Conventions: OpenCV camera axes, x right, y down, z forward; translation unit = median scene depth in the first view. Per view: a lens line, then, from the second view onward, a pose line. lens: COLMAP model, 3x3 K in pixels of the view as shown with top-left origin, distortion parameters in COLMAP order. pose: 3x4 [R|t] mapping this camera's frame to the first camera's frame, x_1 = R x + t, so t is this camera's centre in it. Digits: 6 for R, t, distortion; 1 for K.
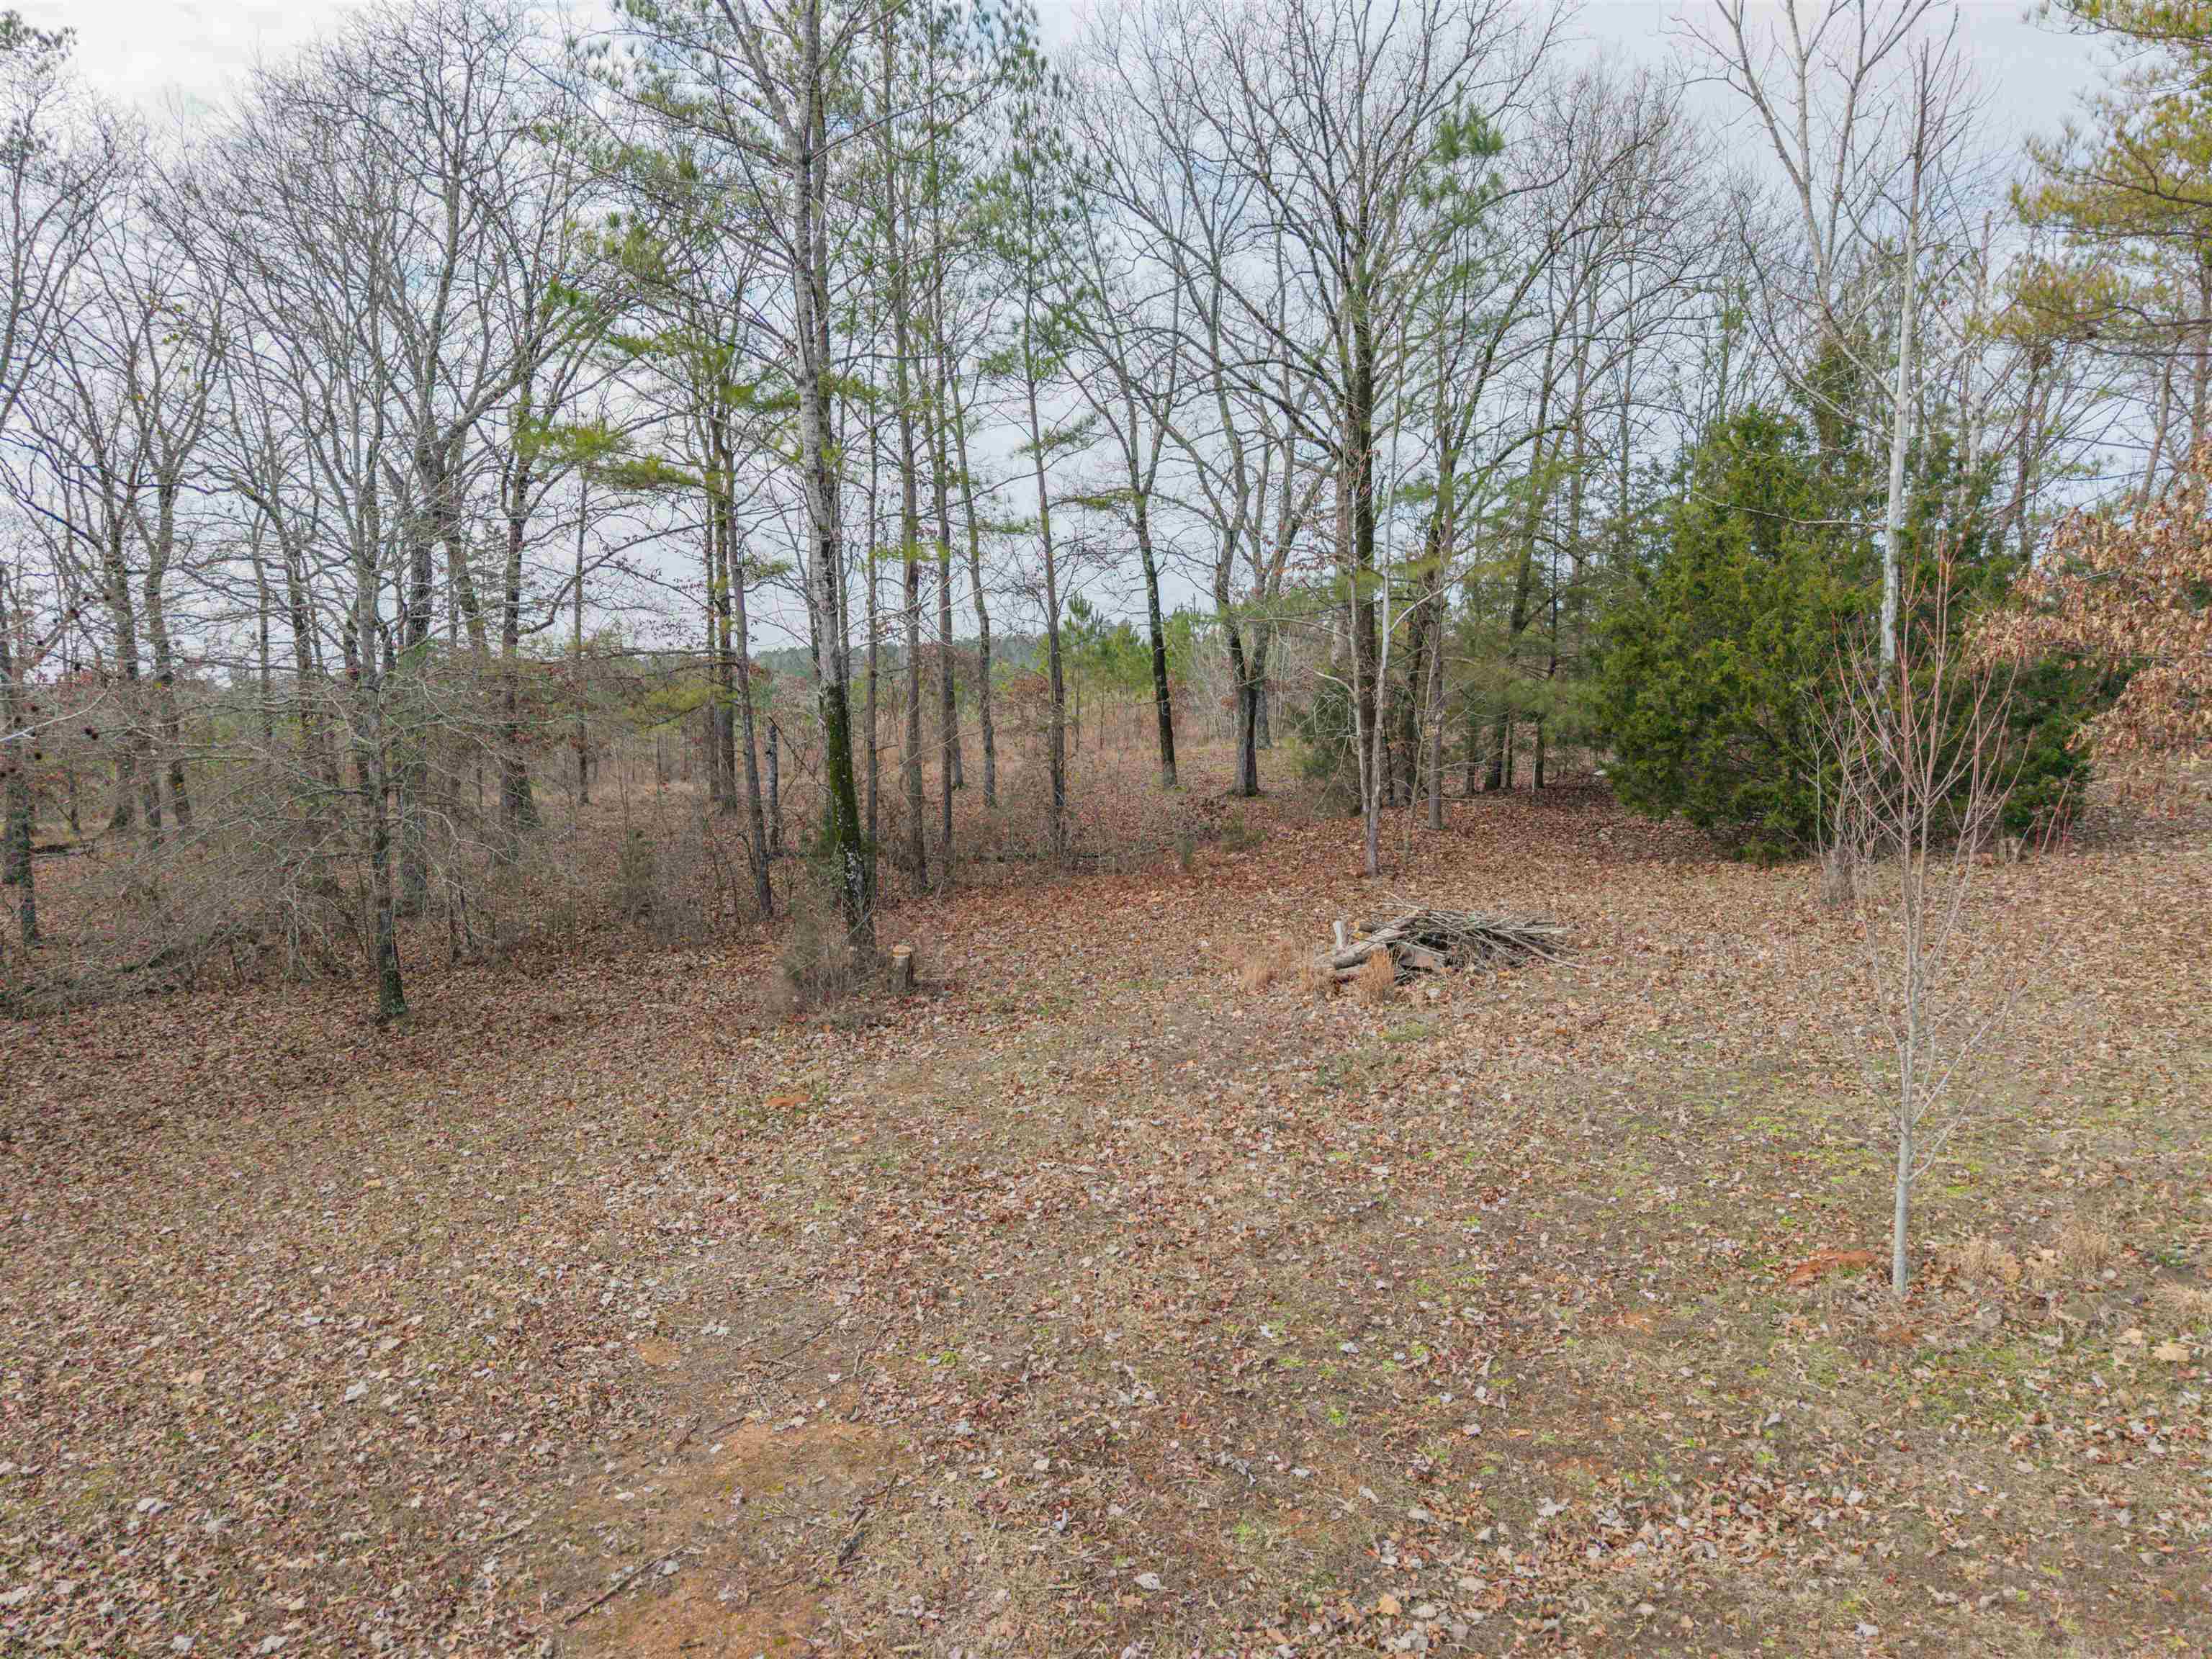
lens RADIAL K [[1487.0, 0, 1106.0], [0, 1487.0, 829.5], [0, 0, 1]] dist [-0.000469, -0.000749]
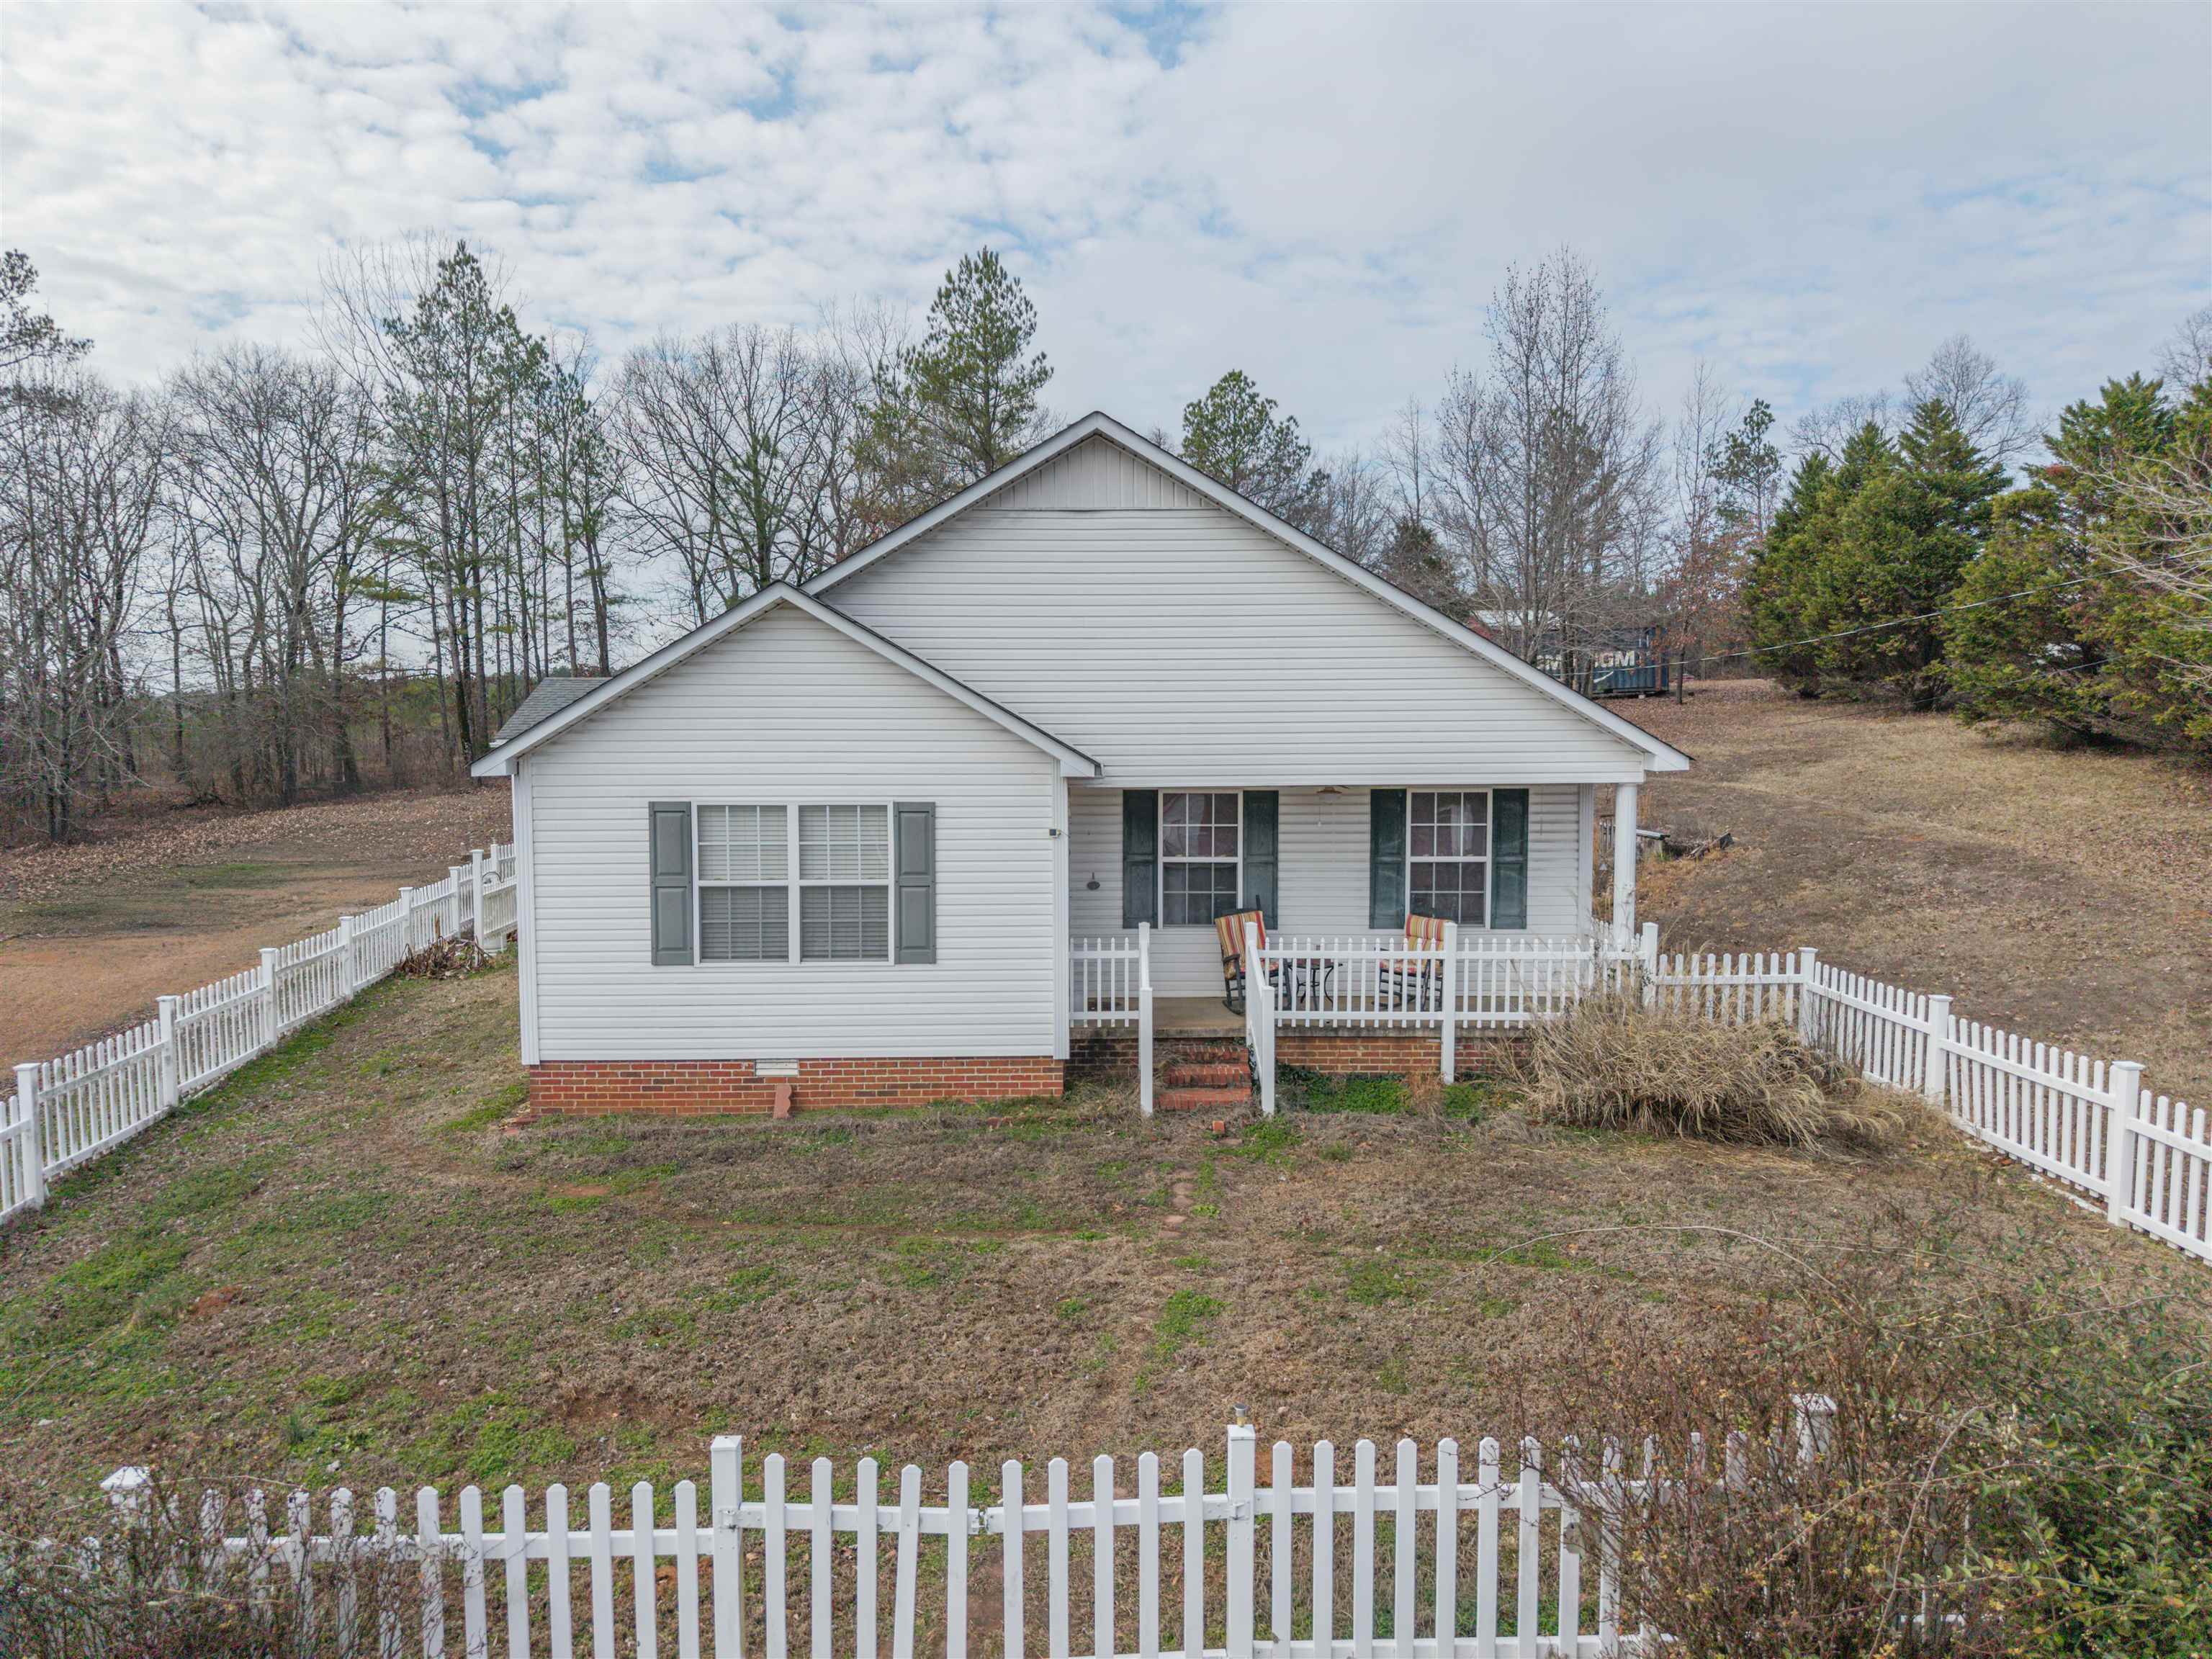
lens RADIAL K [[1487.0, 0, 1106.0], [0, 1487.0, 829.5], [0, 0, 1]] dist [-0.000469, -0.000749]
pose [[0.995388, -0.010193, 0.095388, 0.387342], [0.010806, 0.999924, -0.005914, 0.103458], [-0.095321, 0.006917, 0.995423, -0.967670]]
